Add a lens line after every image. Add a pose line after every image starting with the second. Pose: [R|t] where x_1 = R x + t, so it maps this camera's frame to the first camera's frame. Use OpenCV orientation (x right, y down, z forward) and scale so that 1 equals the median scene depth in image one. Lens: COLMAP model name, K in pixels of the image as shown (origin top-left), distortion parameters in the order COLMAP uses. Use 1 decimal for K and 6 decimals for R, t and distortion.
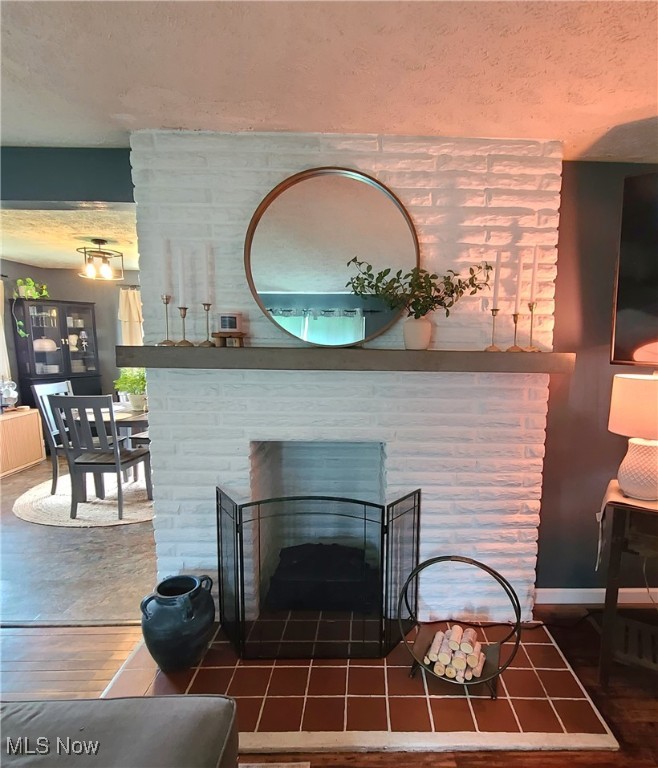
lens RADIAL K [[448.8, 0, 383.2], [0, 448.8, 410.2], [0, 0, 1]] dist [-0.009563, 0.000234]
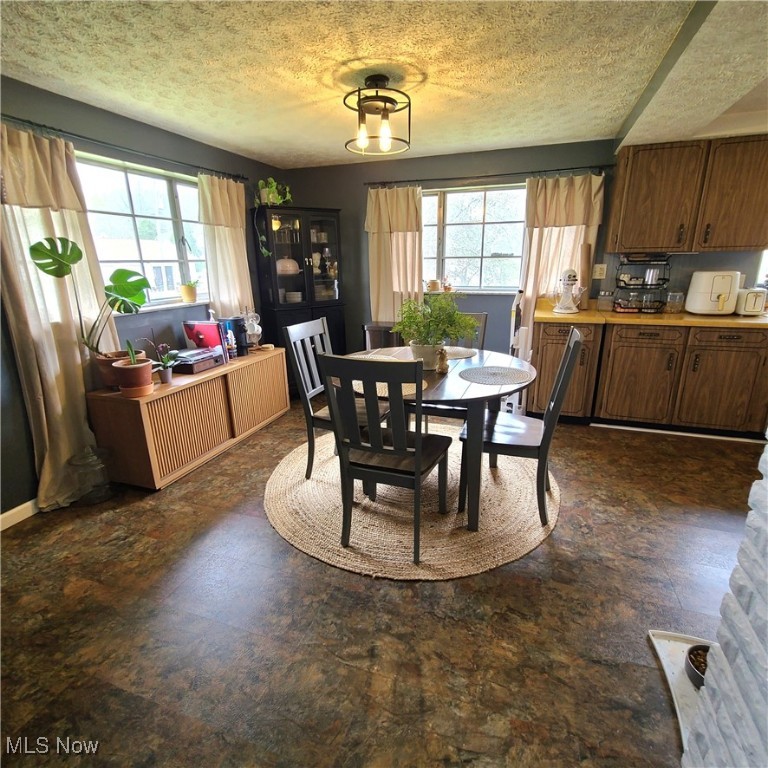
lens RADIAL K [[420.2, 0, 384.7], [0, 420.2, 387.9], [0, 0, 1]] dist [-0.000209, -0.000490]
pose [[0.927726, 0.082317, -0.364071, -0.316714], [-0.029979, 0.988661, 0.147144, -0.048708], [0.372055, -0.125595, 0.919674, 0.357246]]
